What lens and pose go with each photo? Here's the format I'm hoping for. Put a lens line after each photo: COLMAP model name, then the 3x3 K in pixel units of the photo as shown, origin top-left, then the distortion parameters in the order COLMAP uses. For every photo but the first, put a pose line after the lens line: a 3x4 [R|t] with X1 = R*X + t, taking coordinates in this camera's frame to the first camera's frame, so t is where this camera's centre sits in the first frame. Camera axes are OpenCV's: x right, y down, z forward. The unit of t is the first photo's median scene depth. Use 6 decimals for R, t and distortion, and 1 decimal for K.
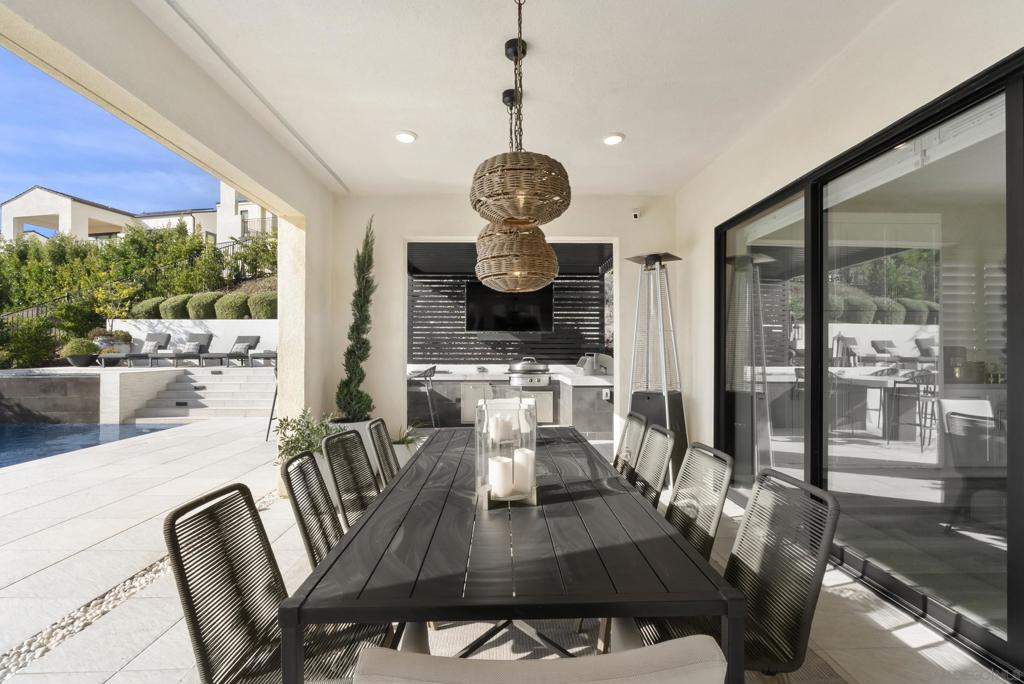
lens RADIAL K [[466.2, 0, 513.2], [0, 466.2, 347.5], [0, 0, 1]] dist [-0.000790, 0.000133]
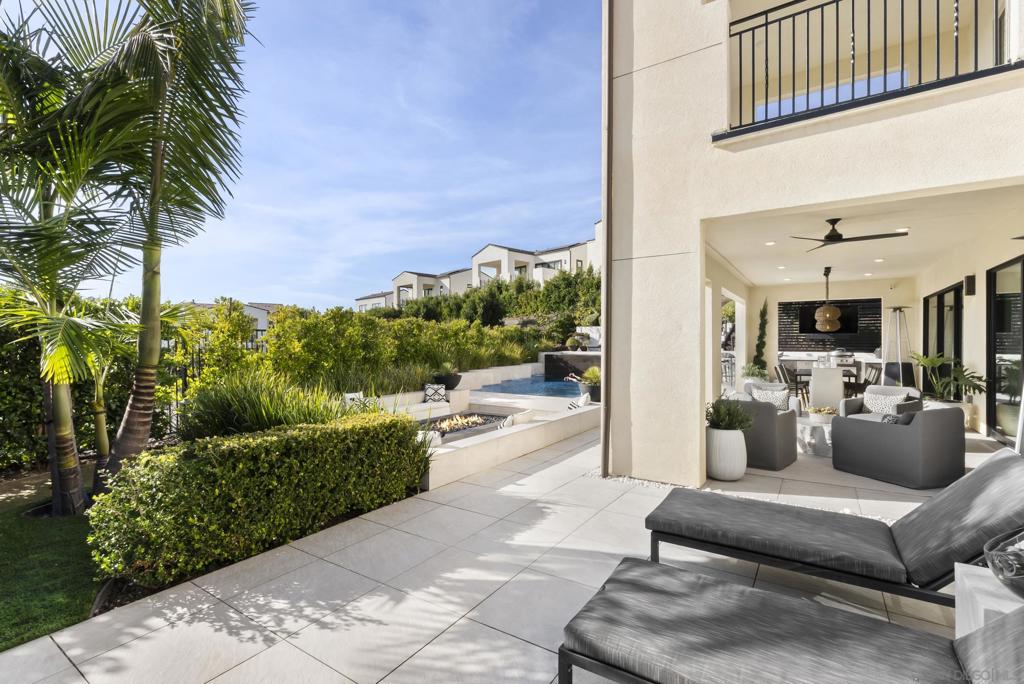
lens RADIAL K [[466.2, 0, 516.5], [0, 466.2, 339.2], [0, 0, 1]] dist [-0.000790, 0.000133]
pose [[0.820995, -0.001360, -0.570934, 0.034066], [0.001514, 0.999999, -0.000204, -0.017249], [0.570934, -0.000697, 0.820996, -1.279975]]
